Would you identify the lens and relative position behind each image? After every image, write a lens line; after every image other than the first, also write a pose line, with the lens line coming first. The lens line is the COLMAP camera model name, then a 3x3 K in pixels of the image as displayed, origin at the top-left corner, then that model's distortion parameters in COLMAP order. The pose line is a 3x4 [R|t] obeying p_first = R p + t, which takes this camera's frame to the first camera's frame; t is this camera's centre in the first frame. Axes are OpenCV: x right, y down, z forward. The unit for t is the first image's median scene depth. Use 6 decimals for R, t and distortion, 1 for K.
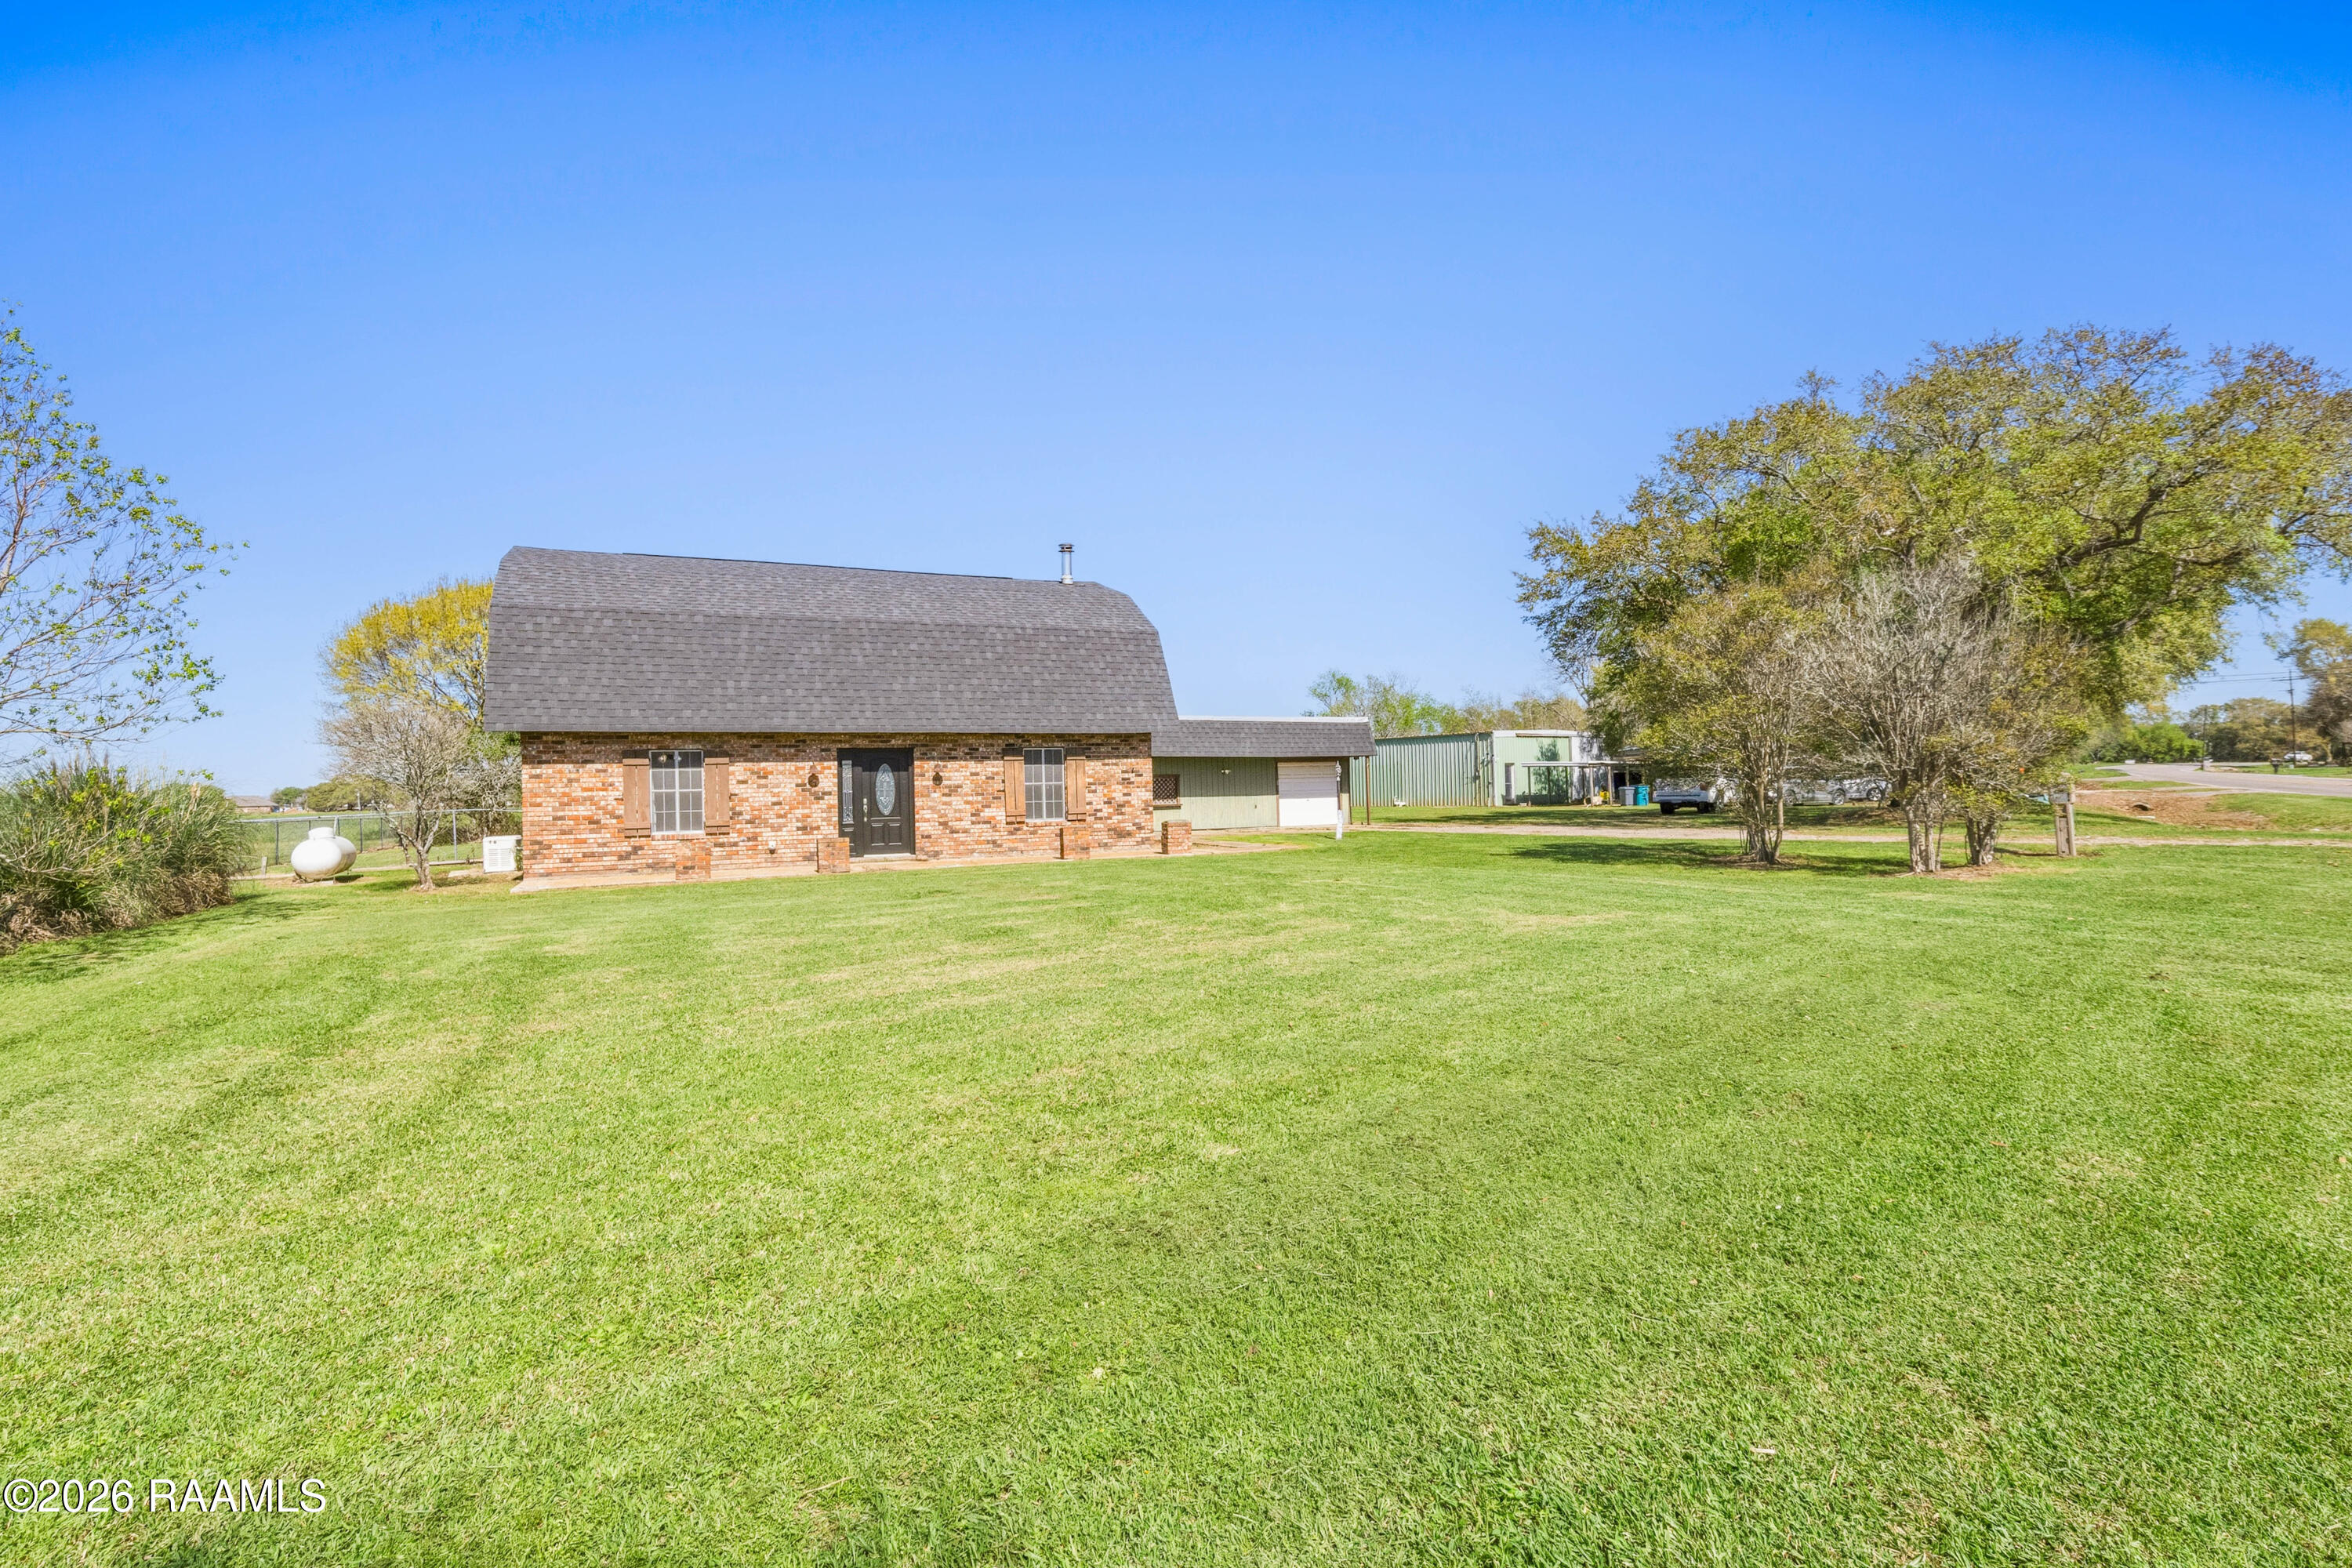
lens RADIAL K [[1145.5, 0, 1176.0], [0, 1145.5, 784.0], [0, 0, 1]] dist [-0.001499, -0.000162]
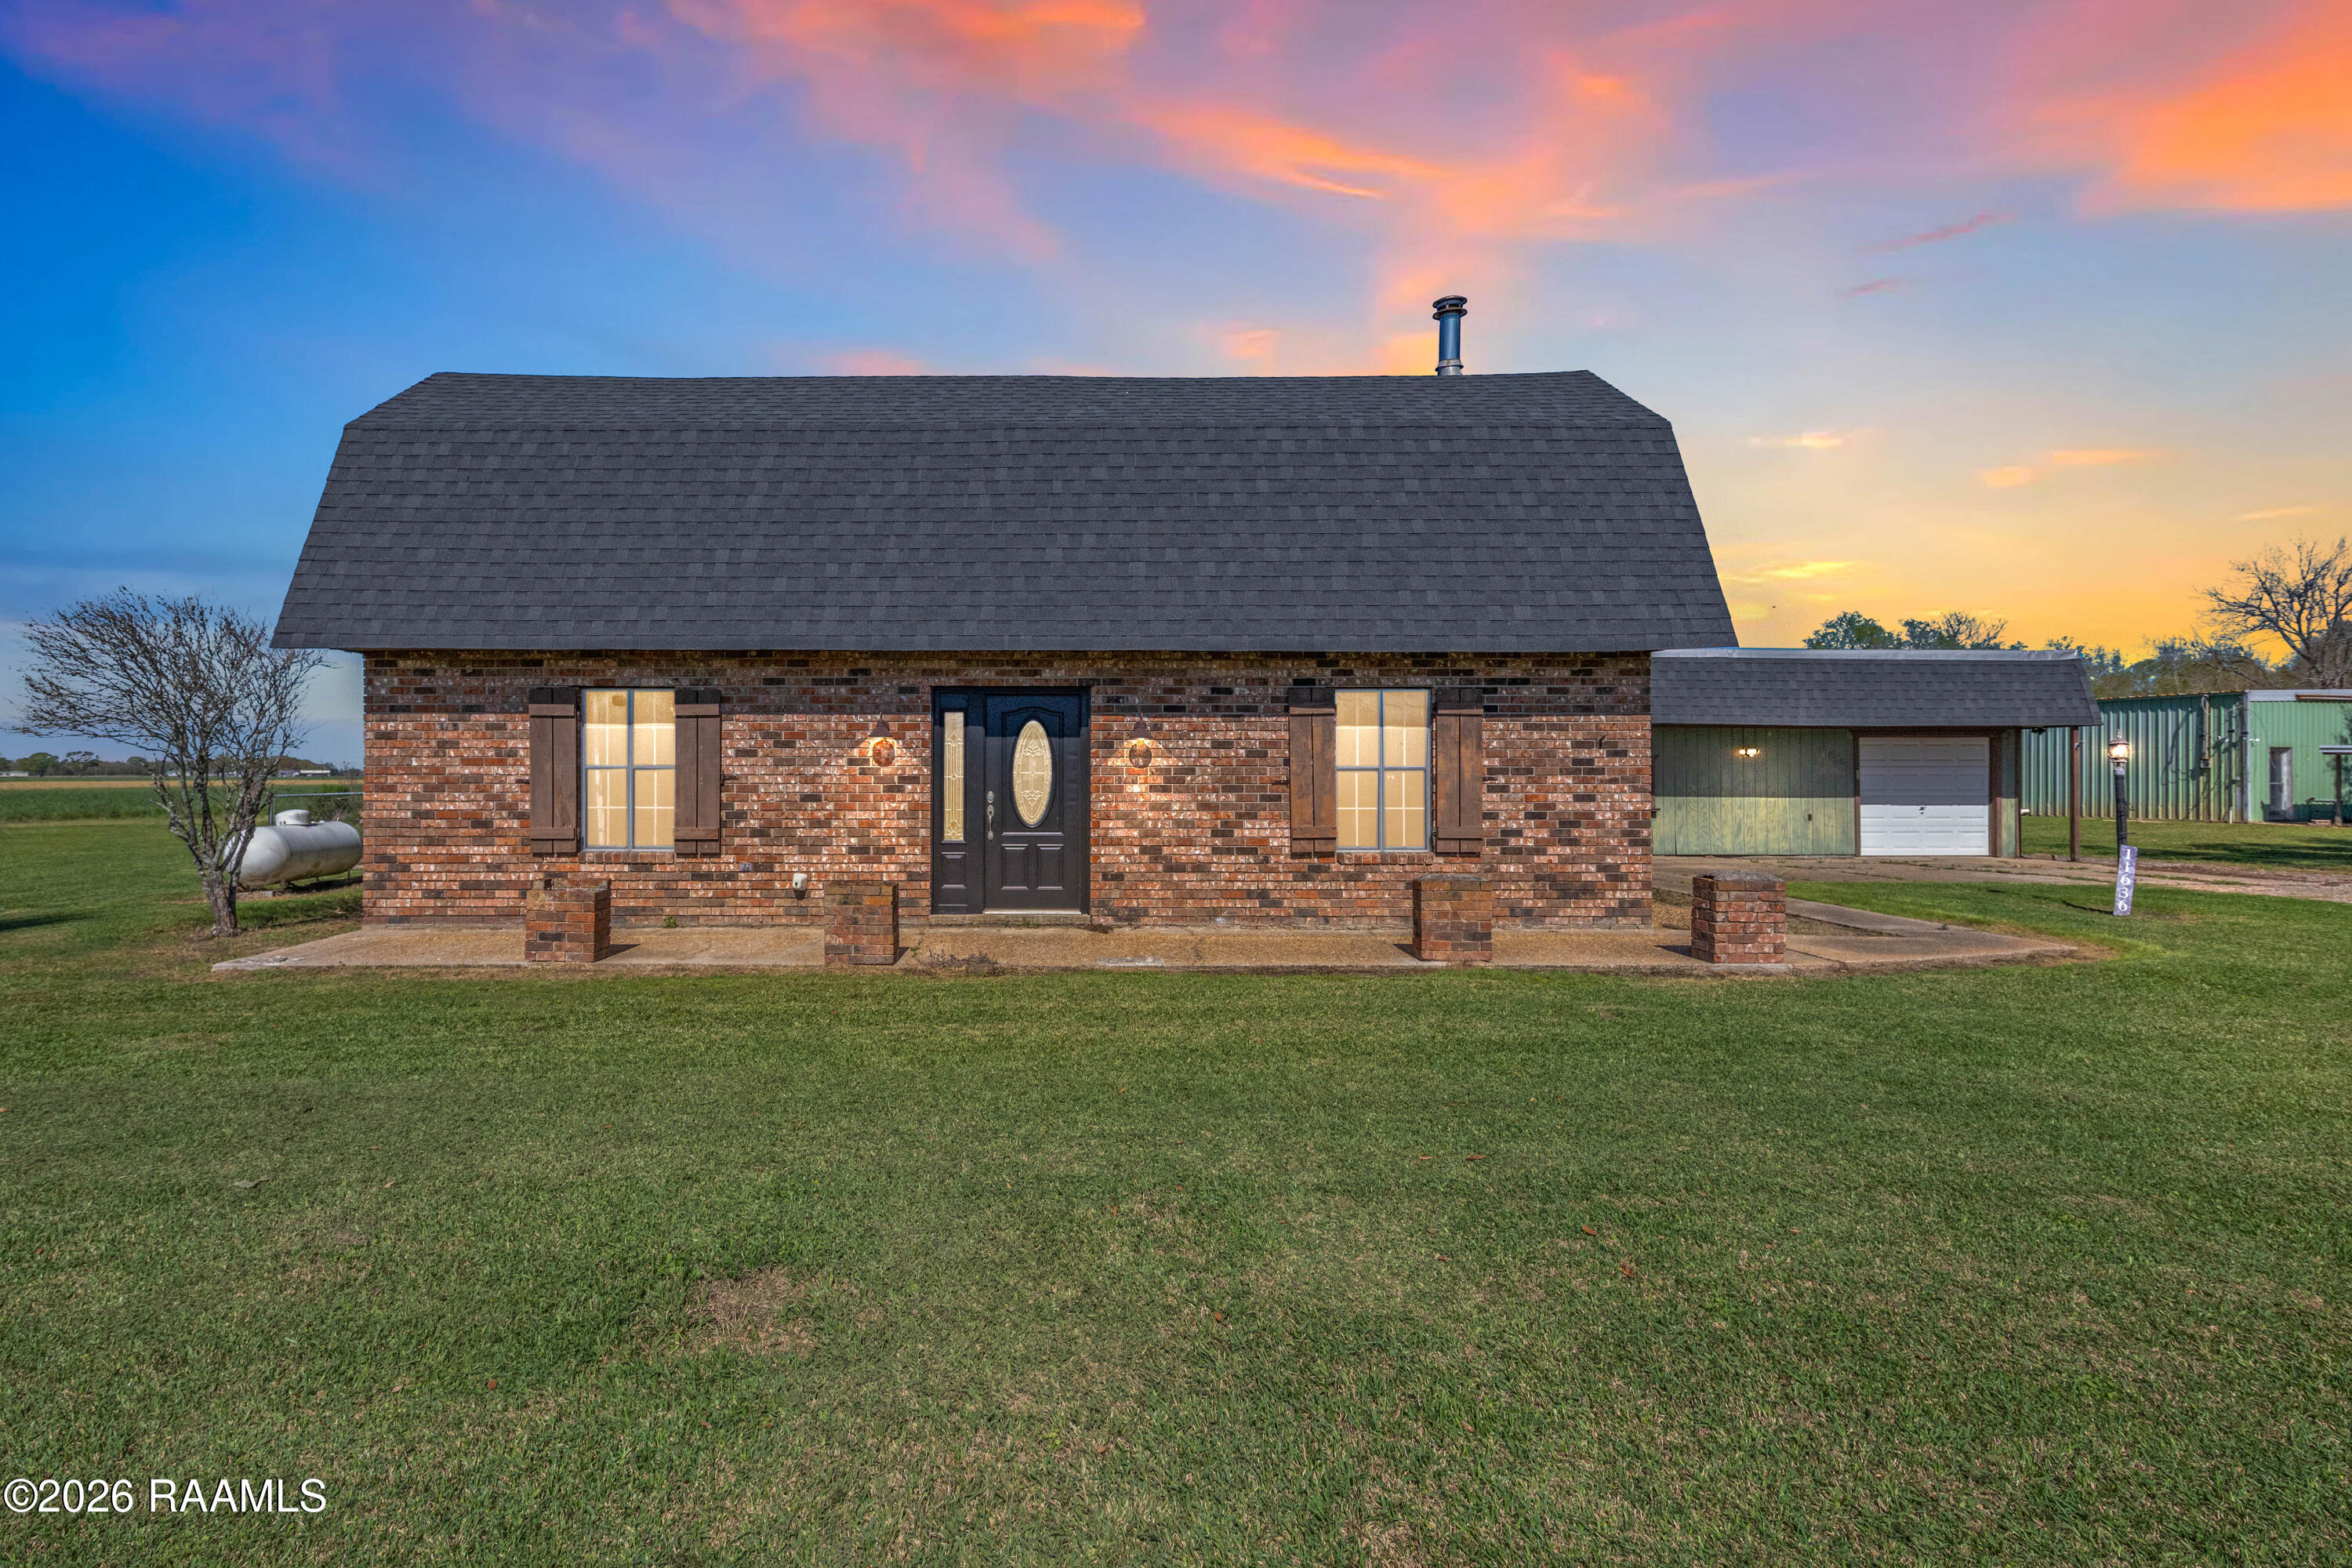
lens RADIAL K [[1072.1, 0, 1054.4], [0, 1072.1, 770.9], [0, 0, 1]] dist [0.002316, 0.000151]
pose [[0.898195, 0.022795, -0.439005, -0.049169], [-0.019727, 0.999739, 0.011550, -0.001836], [0.439153, -0.001714, 0.898410, 0.601593]]
